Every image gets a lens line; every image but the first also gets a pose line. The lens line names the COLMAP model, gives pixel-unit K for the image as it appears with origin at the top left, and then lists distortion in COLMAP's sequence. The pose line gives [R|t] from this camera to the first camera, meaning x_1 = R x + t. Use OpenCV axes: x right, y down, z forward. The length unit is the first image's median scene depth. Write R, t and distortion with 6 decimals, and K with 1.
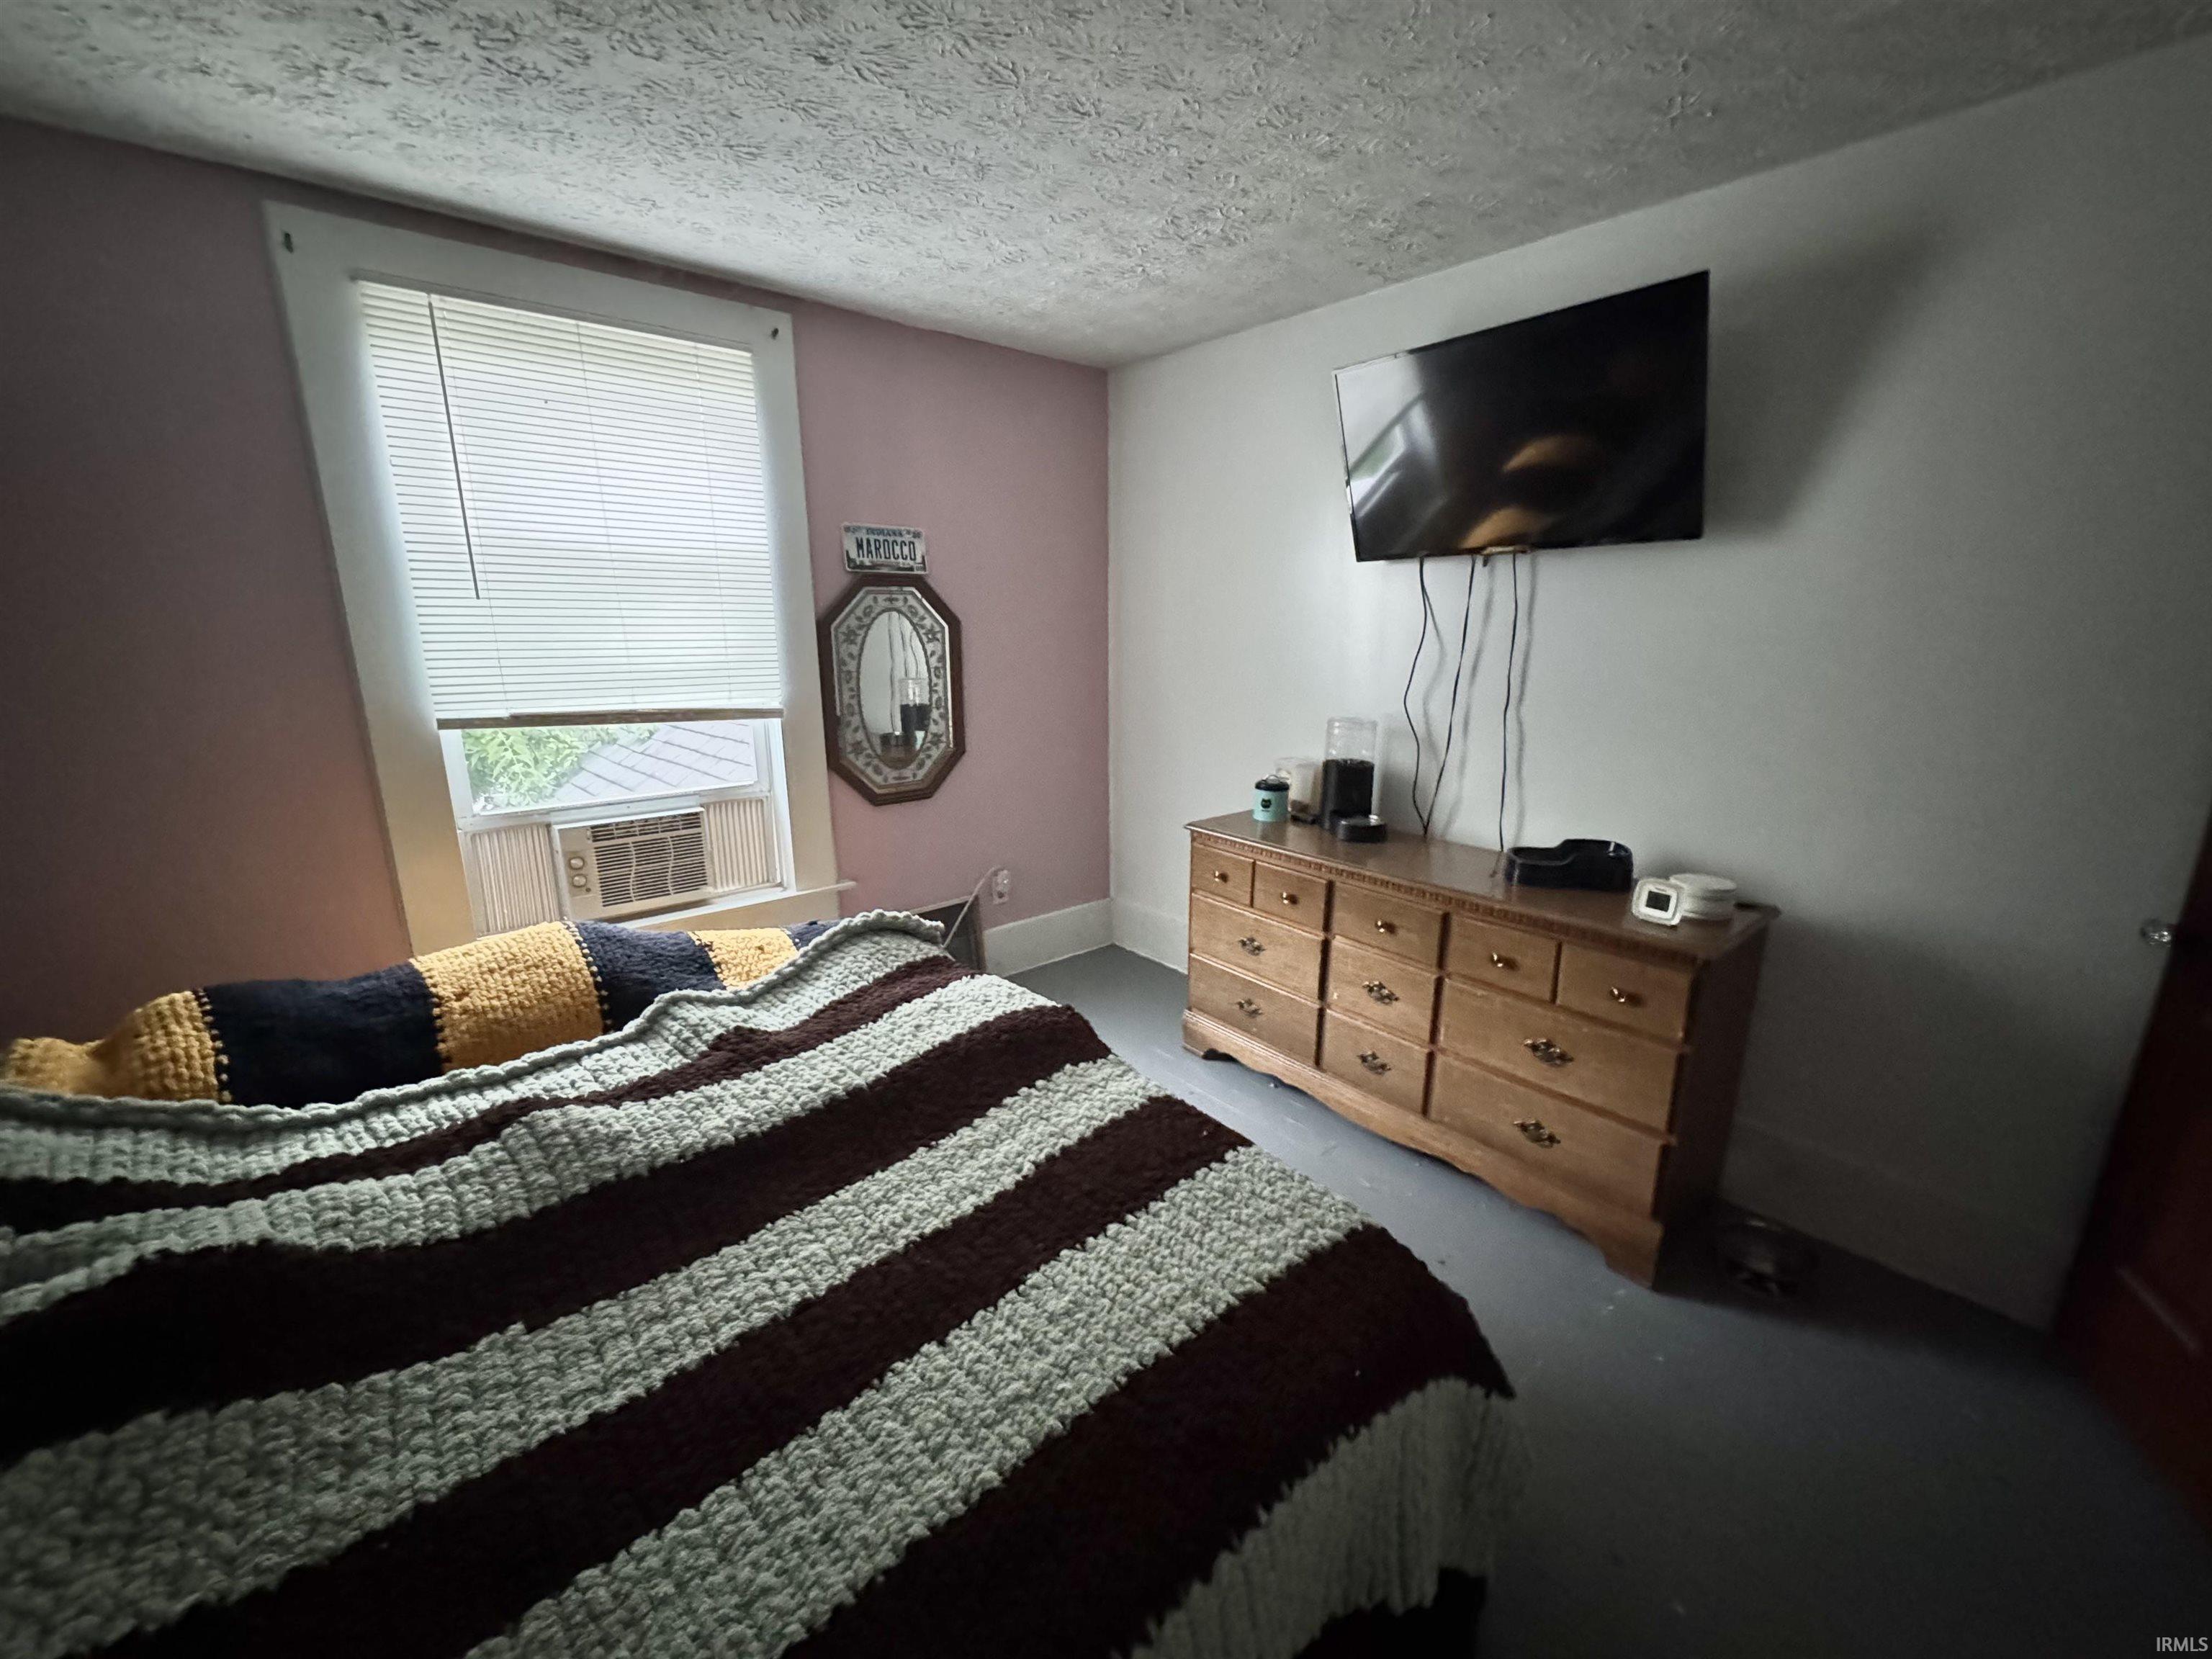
lens RADIAL K [[885.2, 0, 1110.1], [0, 885.2, 834.0], [0, 0, 1]] dist [-0.004764, -0.000230]
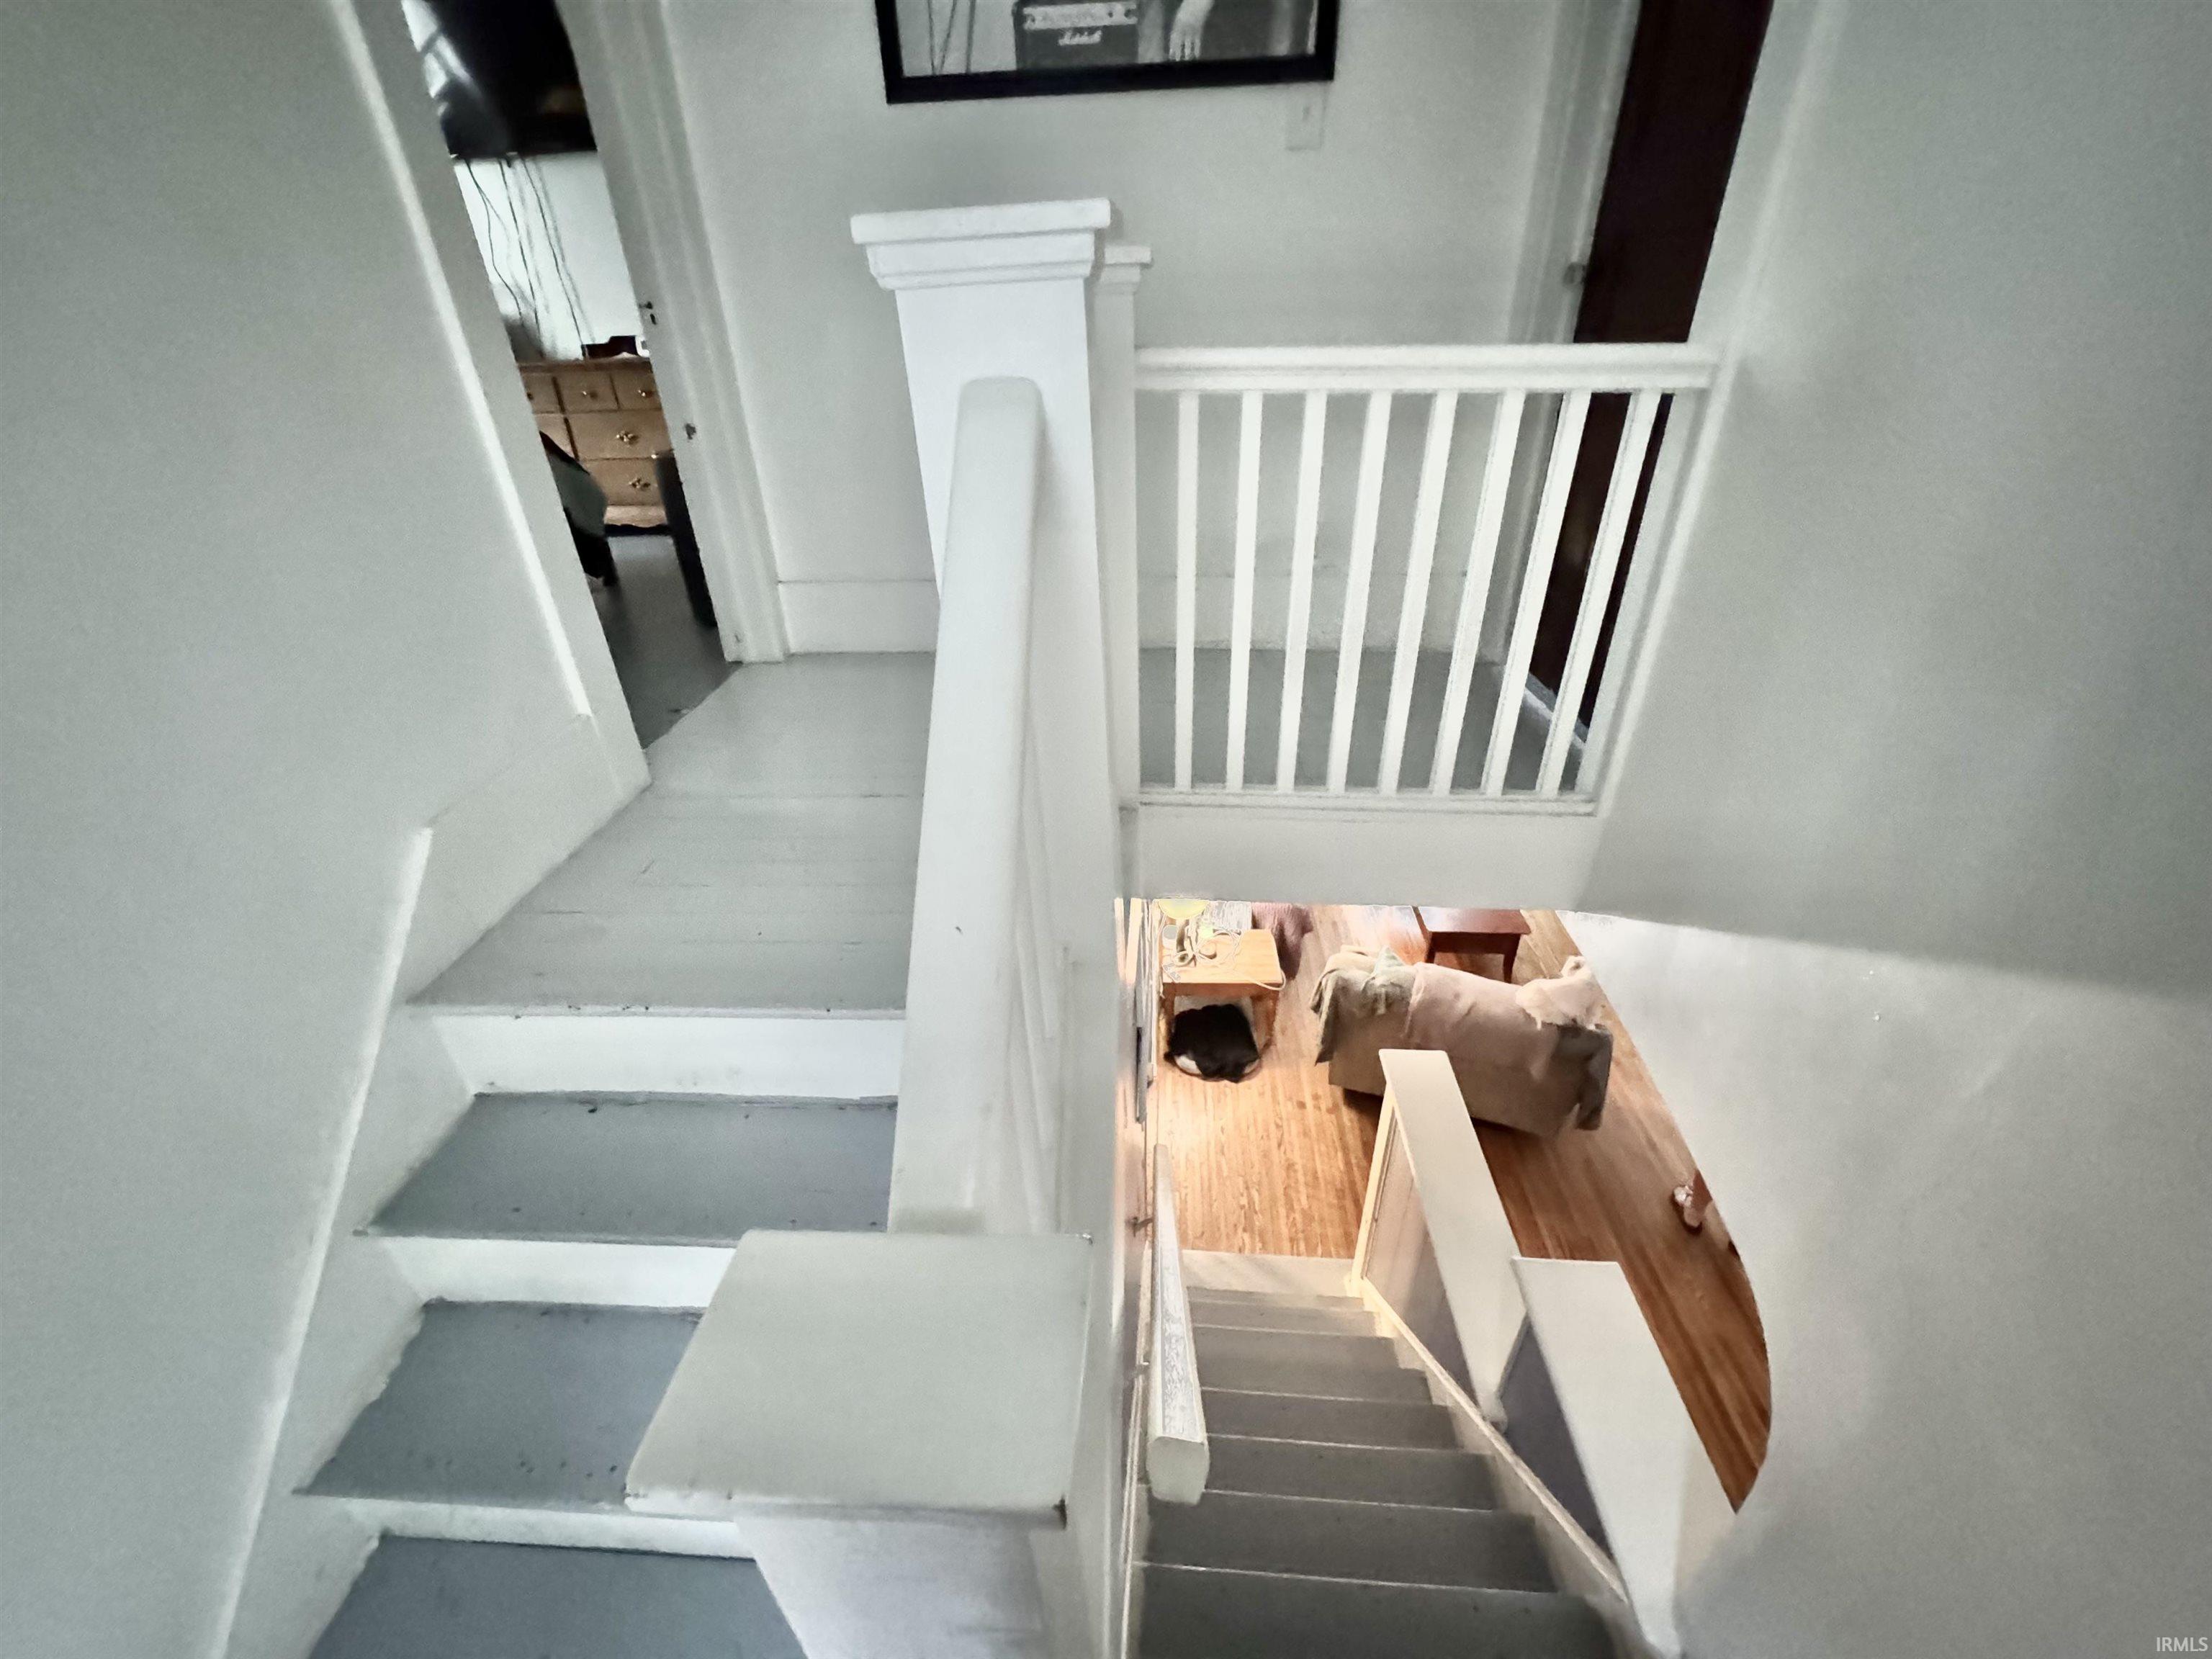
lens RADIAL K [[885.2, 0, 1105.8], [0, 885.2, 819.9], [0, 0, 1]] dist [-0.004764, -0.000230]
pose [[0.707884, -0.381446, 0.594473, -0.236977], [0.205718, 0.916492, 0.343107, 0.505051], [-0.675707, -0.120586, 0.727241, -1.152897]]
